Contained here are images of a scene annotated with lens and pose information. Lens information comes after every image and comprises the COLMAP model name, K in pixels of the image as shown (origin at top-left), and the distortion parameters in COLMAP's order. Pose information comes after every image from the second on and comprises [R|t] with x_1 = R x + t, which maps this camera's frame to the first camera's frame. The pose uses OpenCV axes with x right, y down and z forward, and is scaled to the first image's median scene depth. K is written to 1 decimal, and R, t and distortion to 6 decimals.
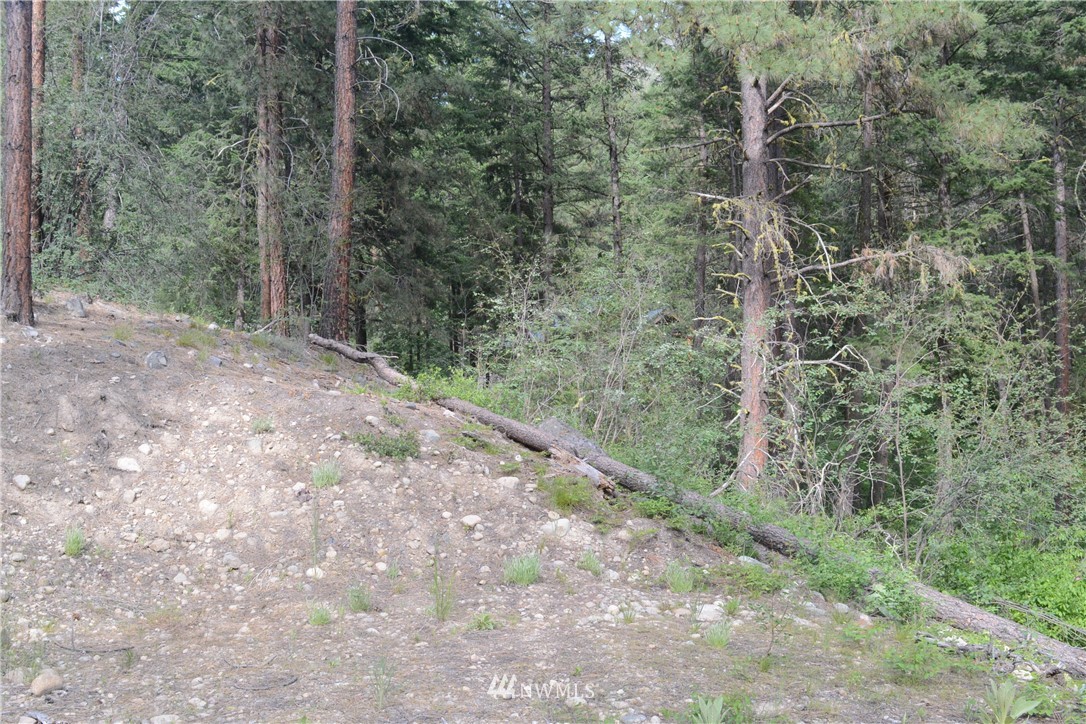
lens RADIAL K [[1060.5, 0, 544.0], [0, 1060.5, 357.9], [0, 0, 1]] dist [-0.091310, 0.000000]
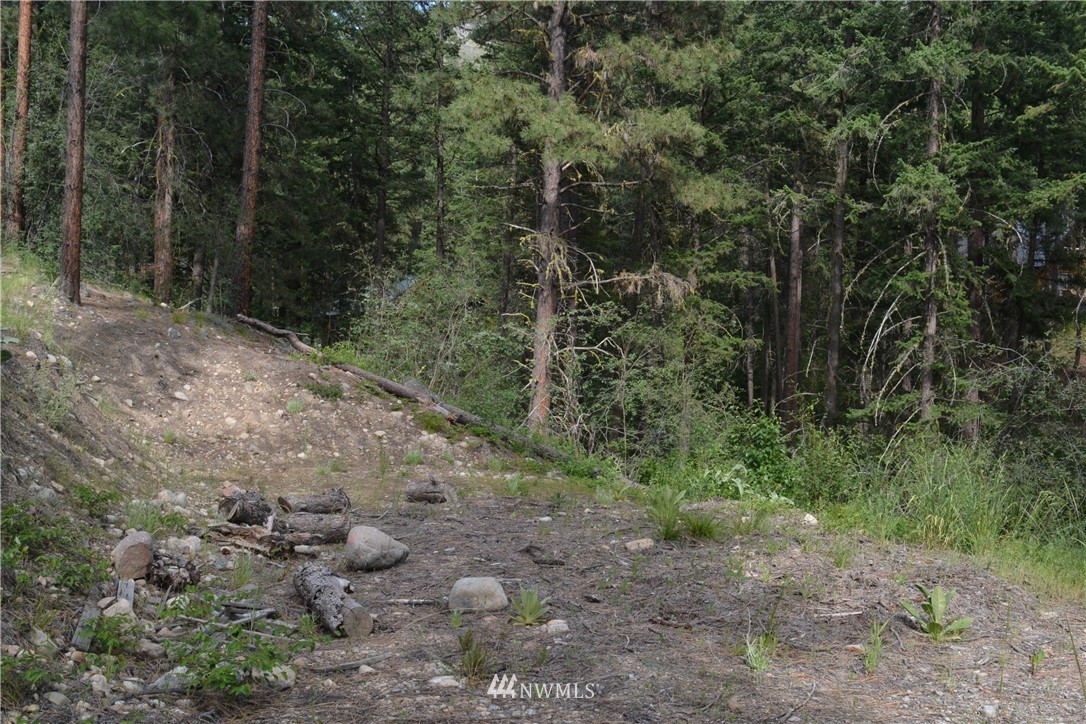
lens RADIAL K [[1060.5, 0, 548.2], [0, 1060.5, 359.6], [0, 0, 1]] dist [-0.091310, 0.000000]
pose [[0.980046, 0.043010, 0.194062, -0.076330], [-0.049183, 0.998422, 0.027101, -0.018514], [-0.192591, -0.036104, 0.980615, -0.434453]]
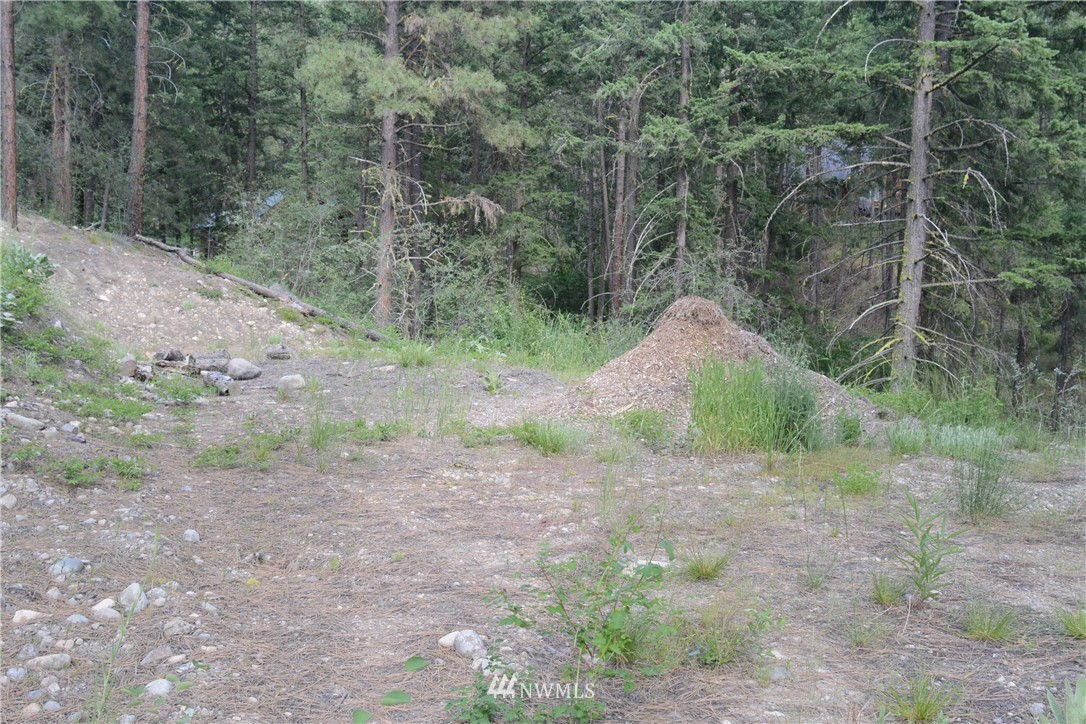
lens RADIAL K [[1060.5, 0, 541.5], [0, 1060.5, 370.4], [0, 0, 1]] dist [-0.091310, 0.000000]
pose [[0.954847, 0.006783, 0.297021, -0.081008], [-0.044918, 0.991543, 0.121756, -0.037111], [-0.293683, -0.129600, 0.947076, -0.842813]]
